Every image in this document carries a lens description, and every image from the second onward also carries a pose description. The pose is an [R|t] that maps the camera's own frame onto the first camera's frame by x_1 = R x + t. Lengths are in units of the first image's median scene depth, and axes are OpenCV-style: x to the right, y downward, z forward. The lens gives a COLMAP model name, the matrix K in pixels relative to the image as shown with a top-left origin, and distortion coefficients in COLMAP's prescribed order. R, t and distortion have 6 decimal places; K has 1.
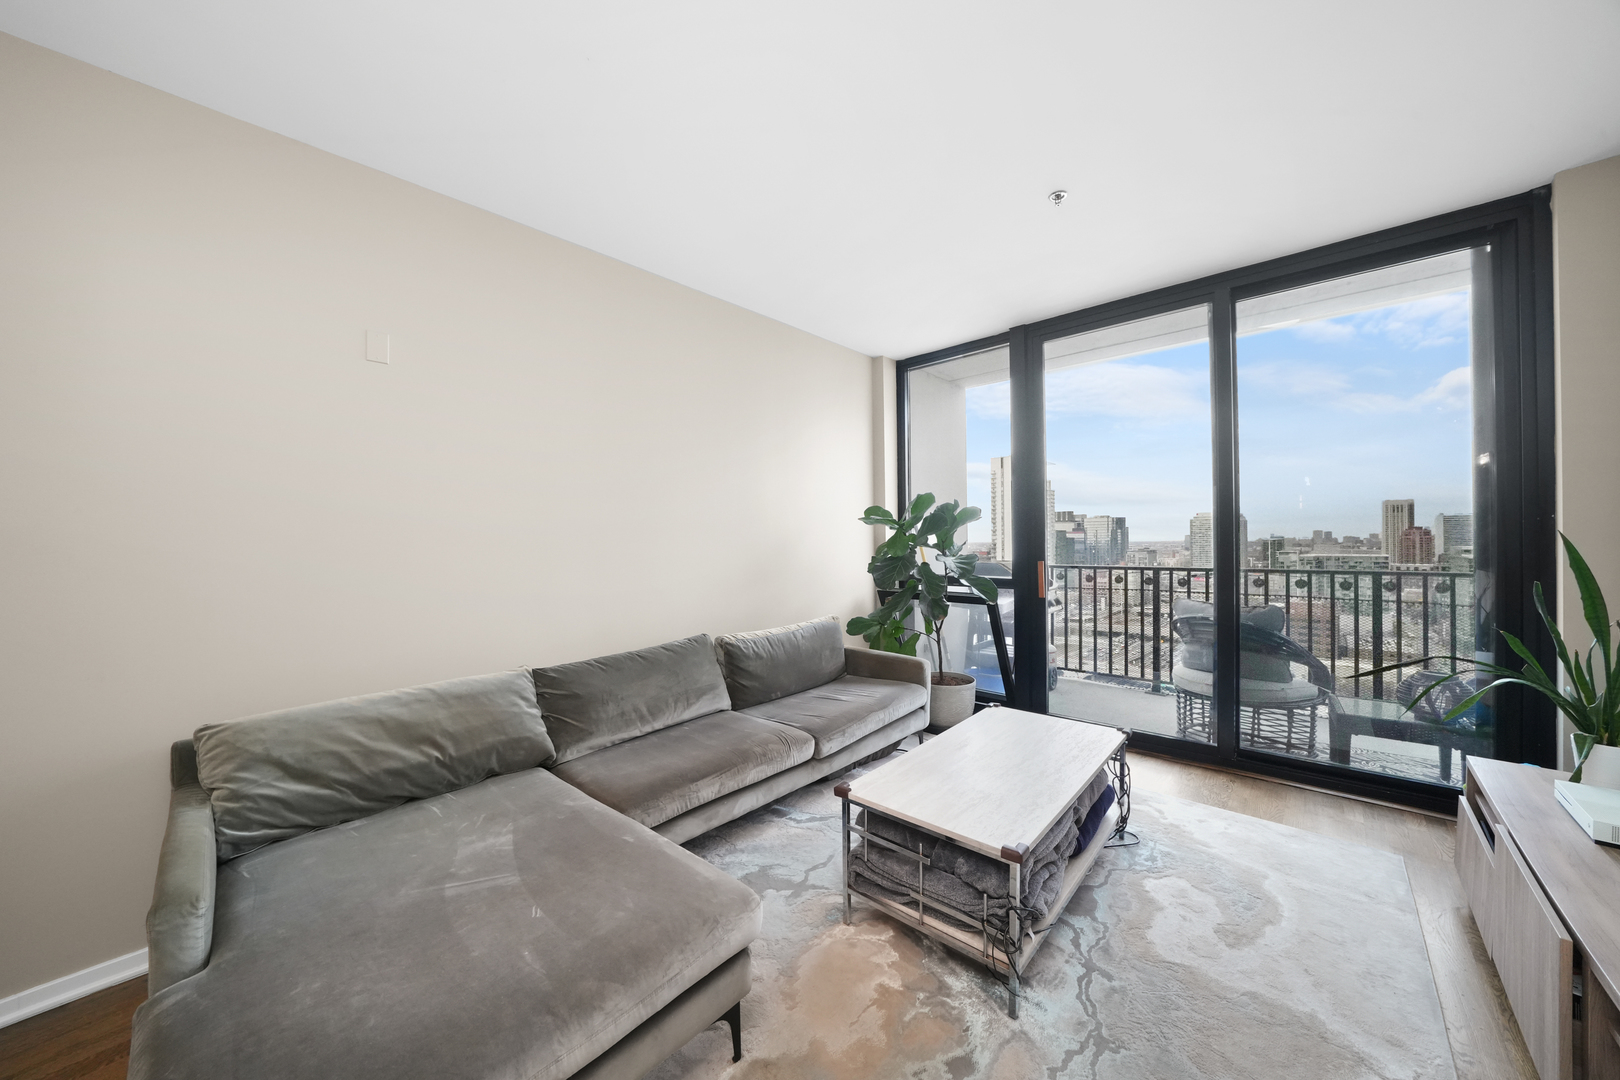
lens RADIAL K [[562.6, 0, 805.0], [0, 562.6, 539.6], [0, 0, 1]] dist [-0.021714, 0.000183]
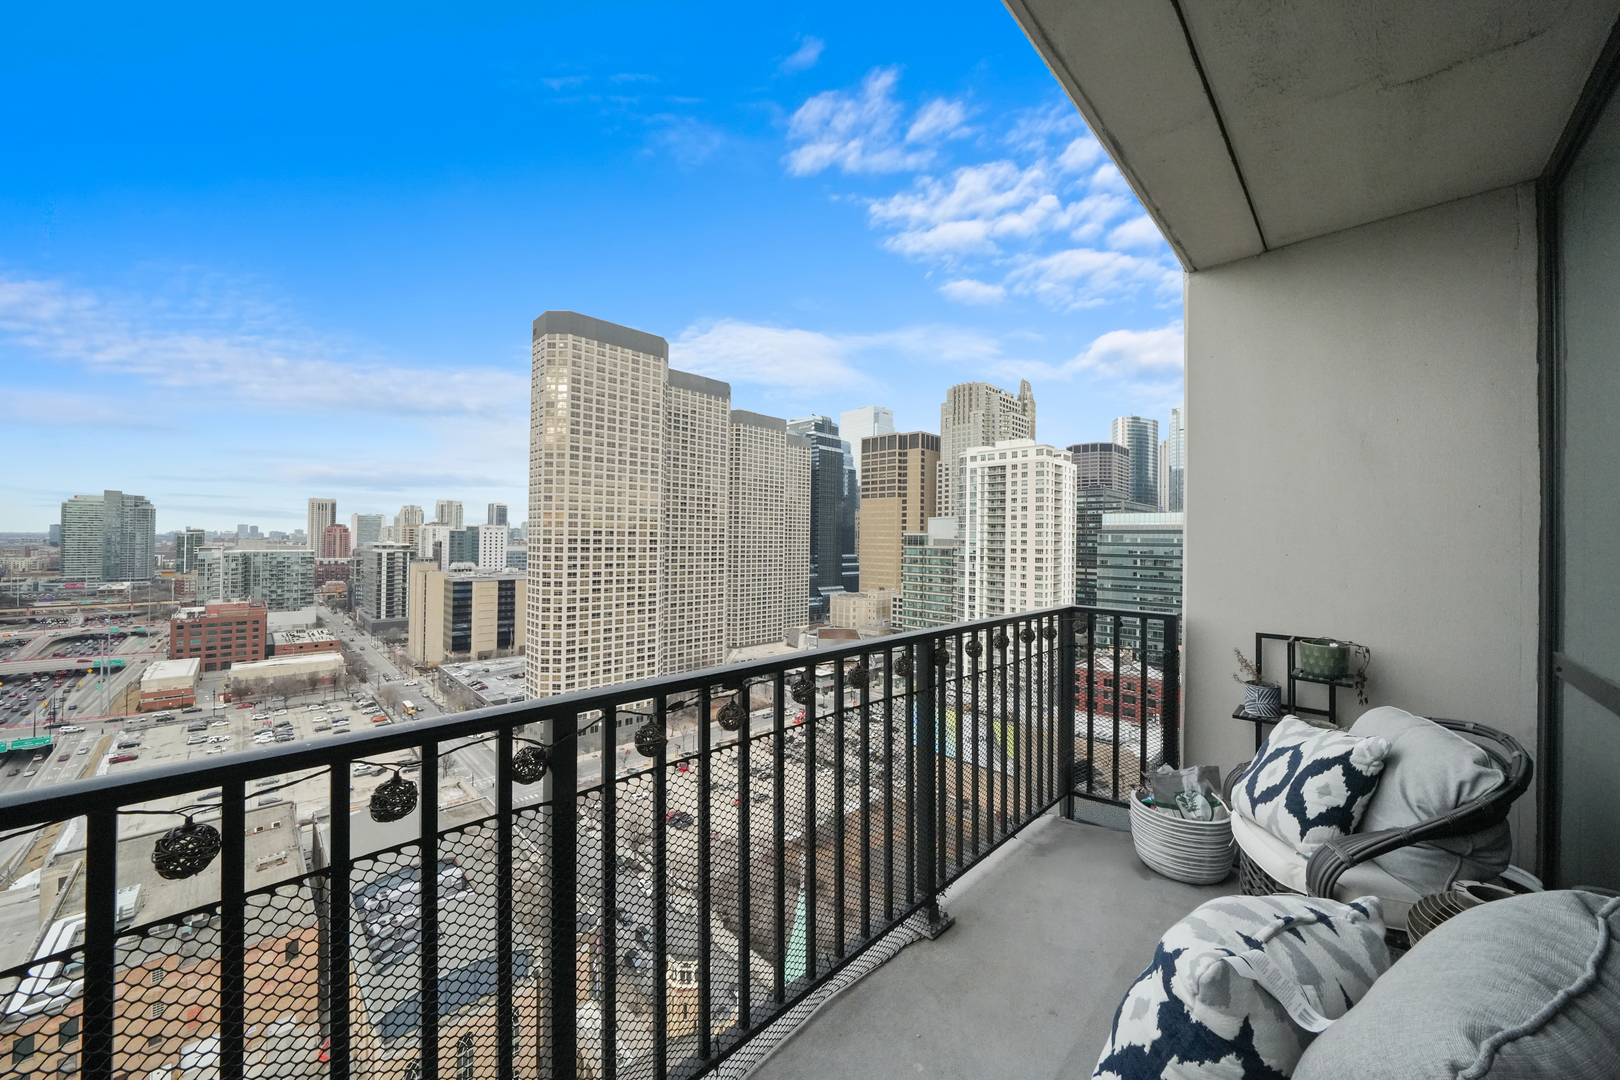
lens RADIAL K [[562.6, 0, 805.0], [0, 562.6, 539.6], [0, 0, 1]] dist [-0.021714, 0.000183]
pose [[0.021060, 0.011883, 0.999708, 0.648650], [-0.020331, 0.999728, -0.011455, -0.023335], [-0.999571, -0.020083, 0.021296, 1.358999]]
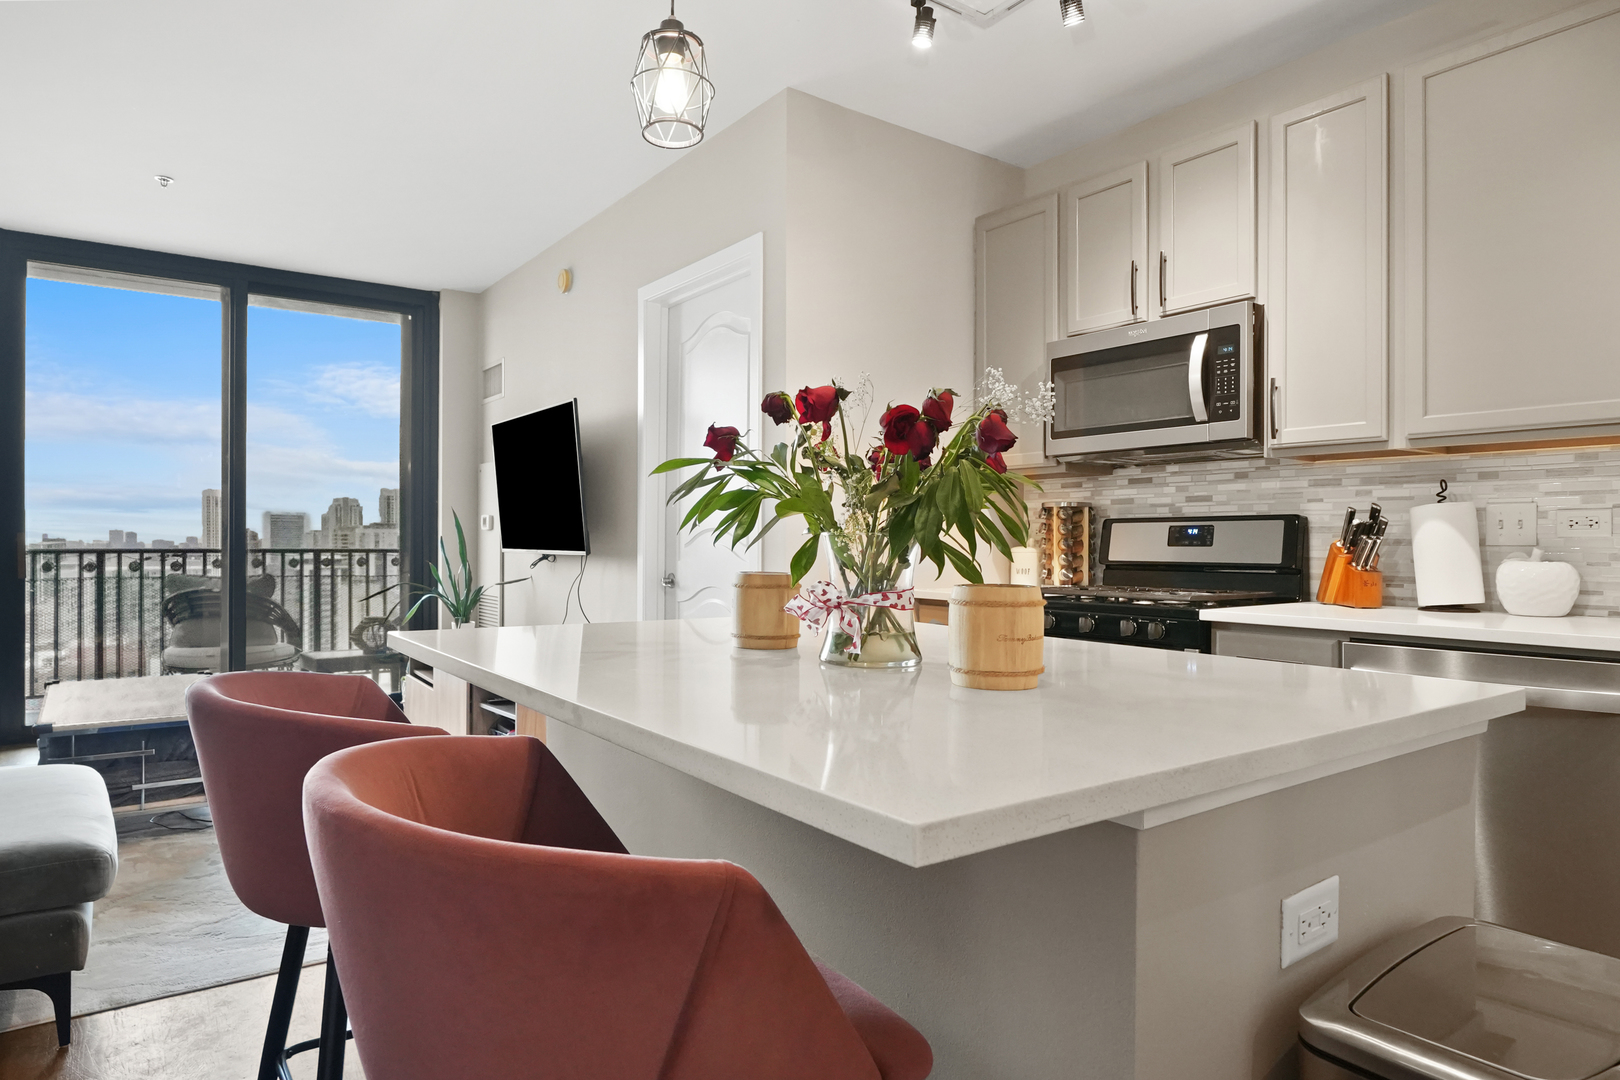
lens RADIAL K [[964.3, 0, 807.6], [0, 964.3, 537.4], [0, 0, 1]] dist [-0.007347, -0.001515]
pose [[0.193191, 0.016216, 0.981027, -0.792274], [-0.007621, 0.999858, -0.015027, 0.065190], [-0.981132, -0.004574, 0.193287, -0.408459]]
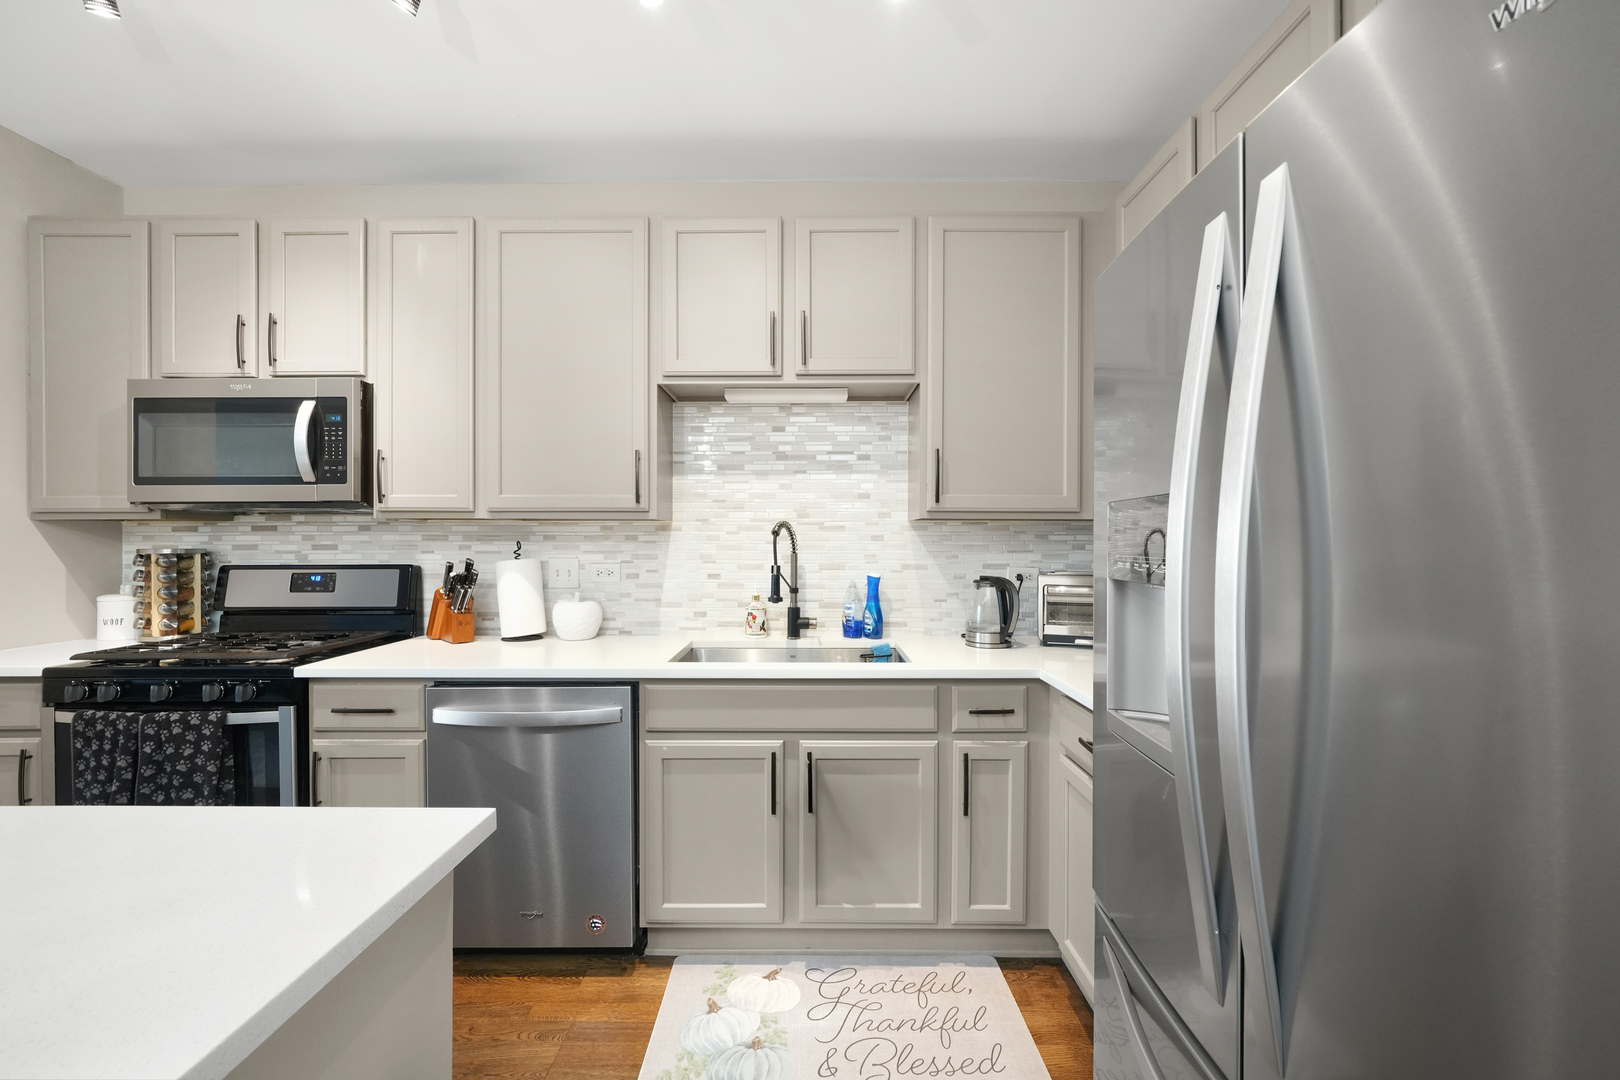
lens RADIAL K [[632.6, 0, 802.7], [0, 632.6, 542.2], [0, 0, 1]] dist [-0.003910, 0.000182]
pose [[-0.673702, 0.010647, 0.738926, -0.630786], [0.008187, 0.999942, -0.006943, 0.006707], [-0.738957, 0.001372, -0.673751, -0.539413]]
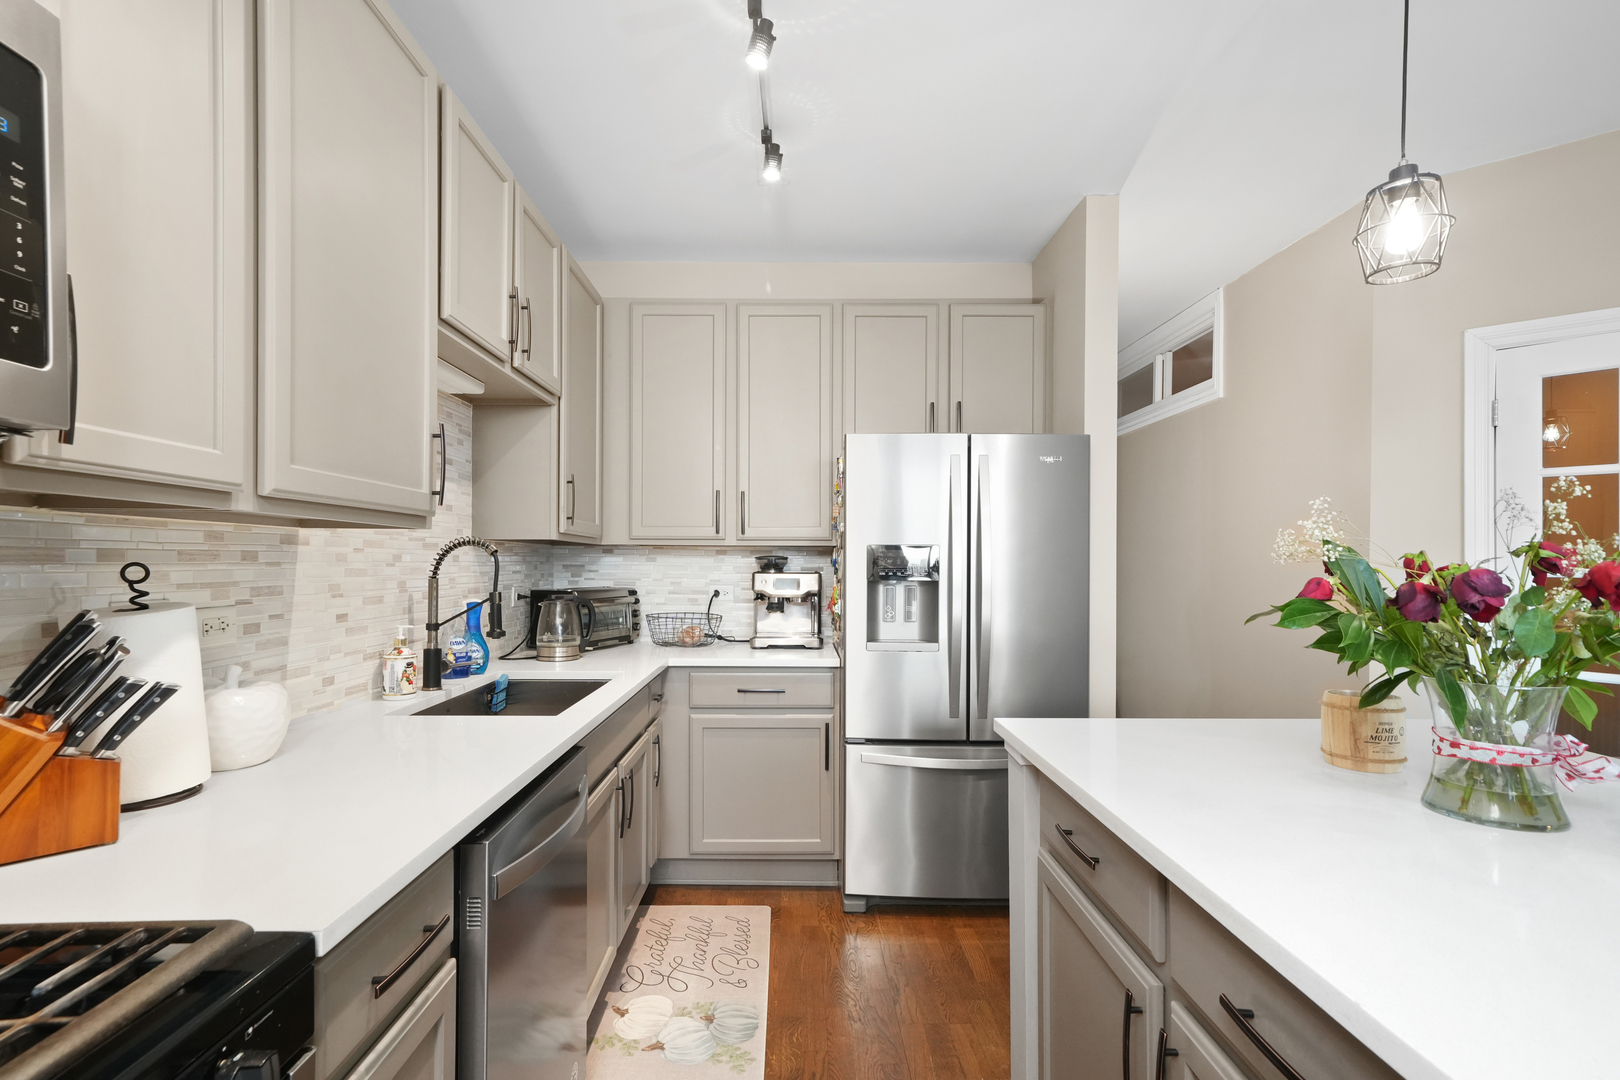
lens RADIAL K [[769.1, 0, 802.3], [0, 769.1, 562.4], [0, 0, 1]] dist [-0.001788, -0.000106]
pose [[-0.727921, 0.013925, -0.685519, 0.165310], [0.009747, 0.999903, 0.009961, -0.003235], [0.685591, 0.000569, -0.727986, -0.302902]]
